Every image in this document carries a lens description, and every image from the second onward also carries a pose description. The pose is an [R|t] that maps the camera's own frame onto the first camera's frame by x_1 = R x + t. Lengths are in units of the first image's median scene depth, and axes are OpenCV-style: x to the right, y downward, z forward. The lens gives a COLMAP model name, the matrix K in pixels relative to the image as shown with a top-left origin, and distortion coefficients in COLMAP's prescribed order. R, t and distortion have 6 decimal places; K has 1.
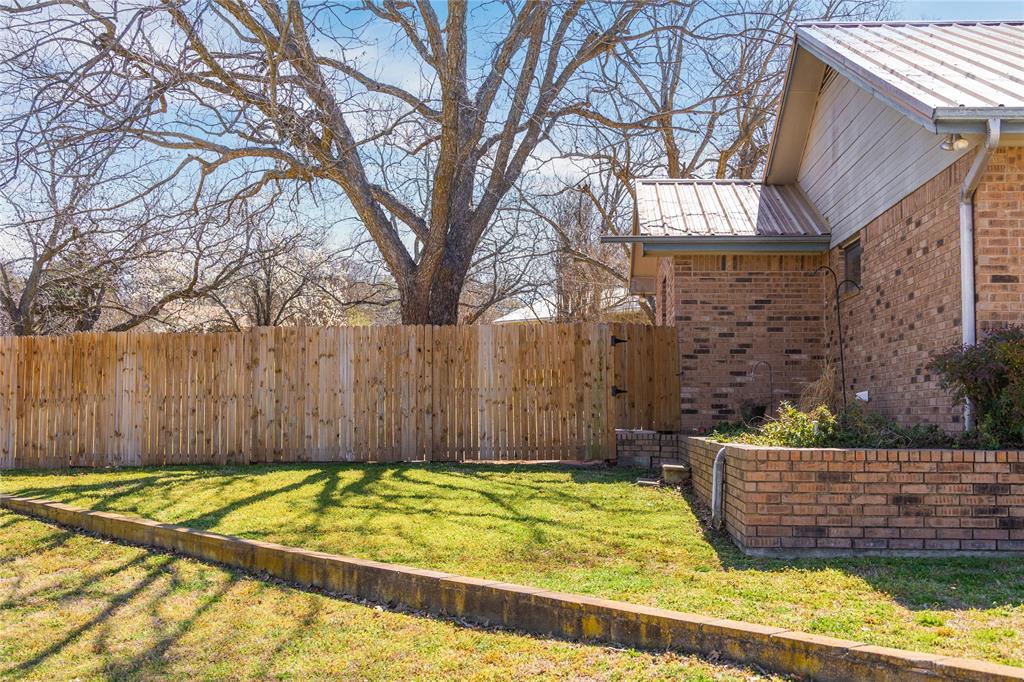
lens RADIAL K [[1251.6, 0, 512.0], [0, 1251.6, 341.0], [0, 0, 1]] dist [-0.010096, -0.015122]
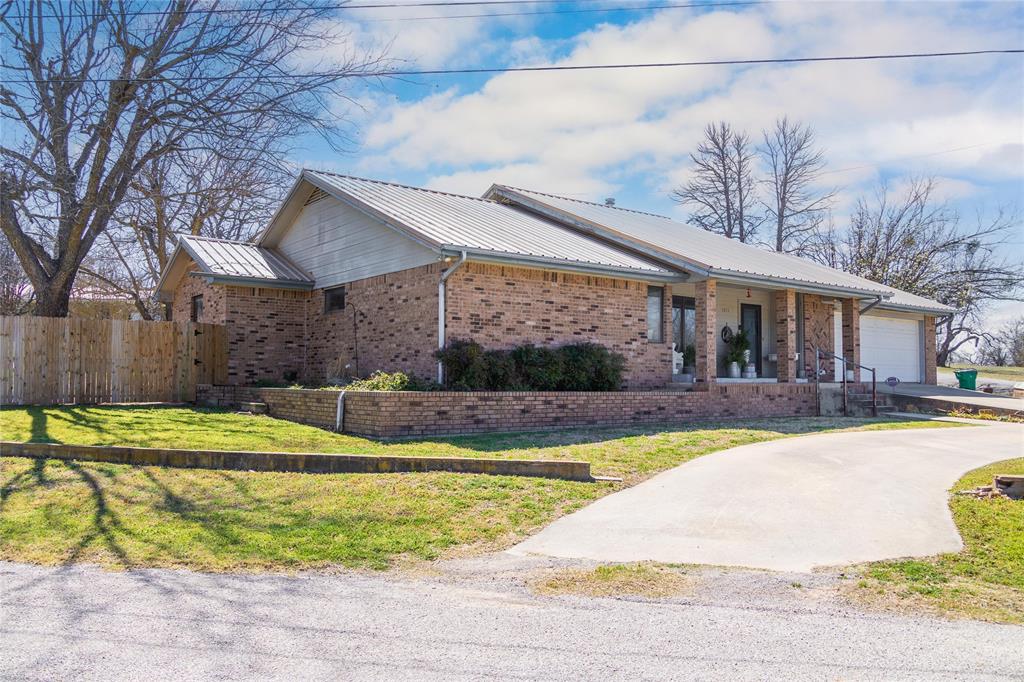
lens RADIAL K [[786.1, 0, 512.0], [0, 786.1, 341.0], [0, 0, 1]] dist [-0.002368, -0.000783]
pose [[0.761788, 0.034188, 0.646924, -0.299545], [-0.043431, 0.999055, -0.001654, -0.006258], [-0.646369, -0.026836, 0.762553, -0.114674]]
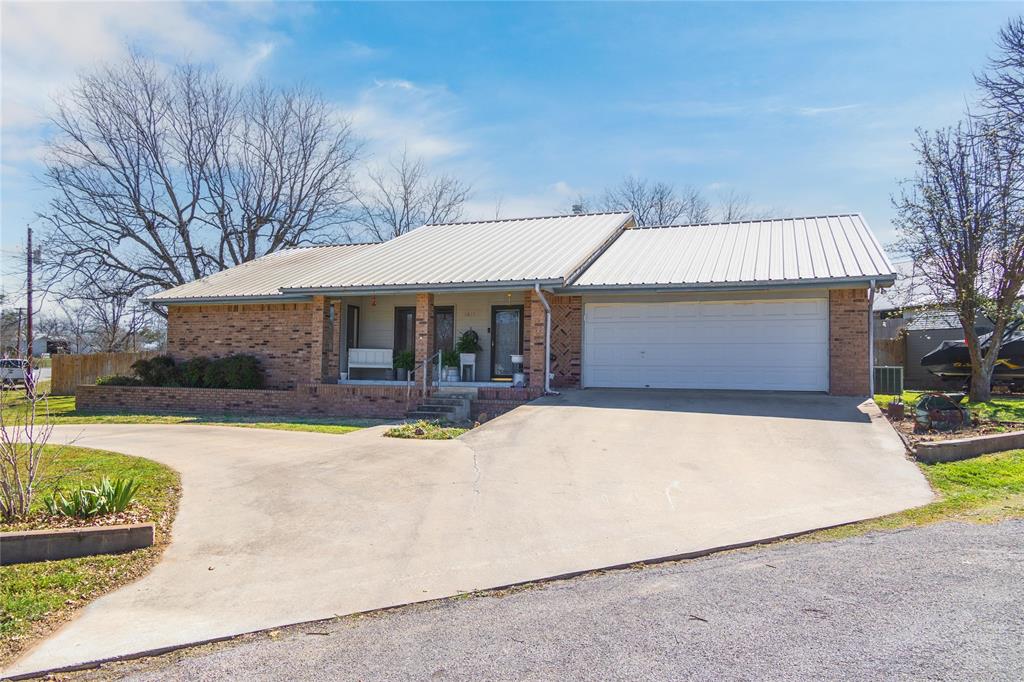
lens RADIAL K [[717.9, 0, 512.0], [0, 717.9, 341.0], [0, 0, 1]] dist [-0.000301, 0.000385]
pose [[0.953728, -0.004245, -0.300641, 1.292501], [0.006661, 0.999953, 0.007013, -0.038771], [0.300597, -0.008691, 0.953712, -0.487560]]
